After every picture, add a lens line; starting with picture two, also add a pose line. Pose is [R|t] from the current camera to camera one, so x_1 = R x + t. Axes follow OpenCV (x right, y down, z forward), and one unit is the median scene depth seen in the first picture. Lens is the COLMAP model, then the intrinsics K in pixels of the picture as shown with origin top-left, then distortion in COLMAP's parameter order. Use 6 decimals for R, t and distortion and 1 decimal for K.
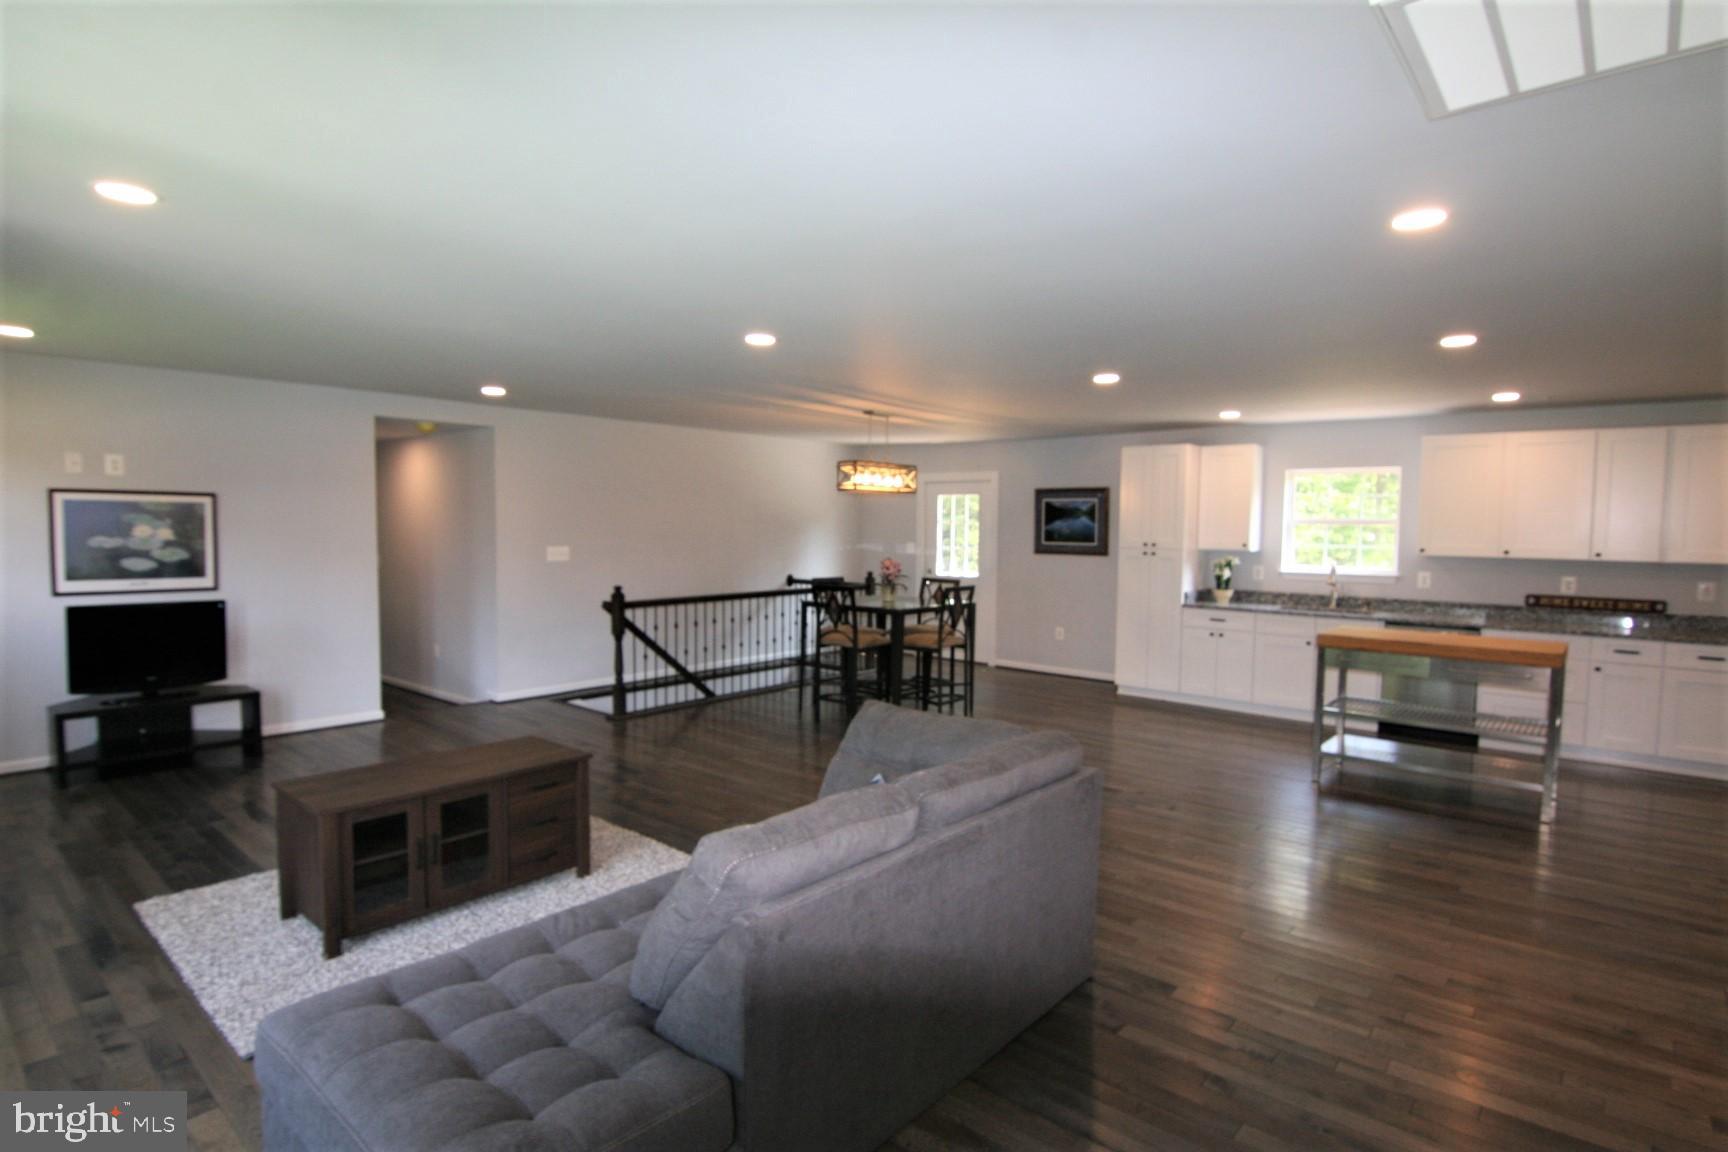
lens RADIAL K [[888.8, 0, 867.1], [0, 888.8, 578.4], [0, 0, 1]] dist [0.000266, -0.013804]
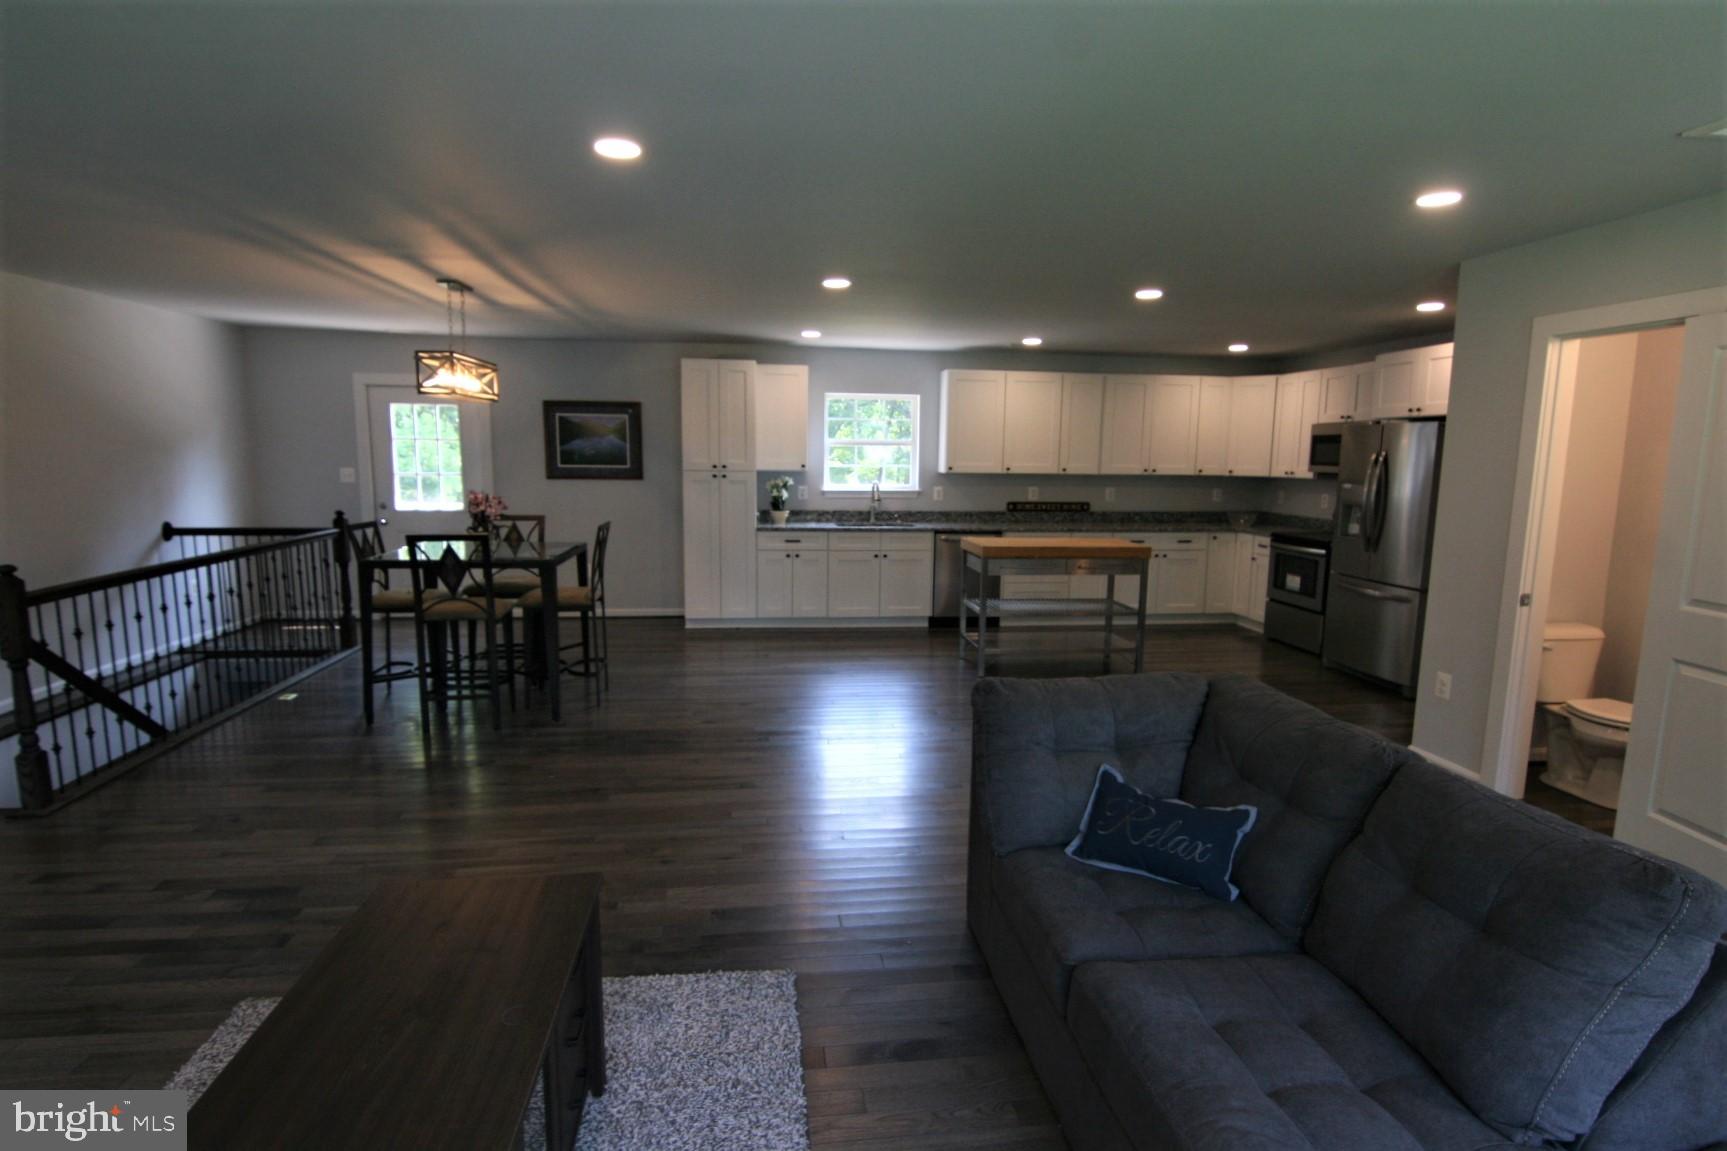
lens RADIAL K [[888.3, 0, 866.6], [0, 888.3, 577.9], [0, 0, 1]] dist [0.000266, -0.013804]
pose [[0.669271, -0.108172, 0.735102, -0.311455], [0.039583, 0.993132, 0.110103, -0.020337], [-0.741963, -0.044591, 0.668956, 0.276046]]
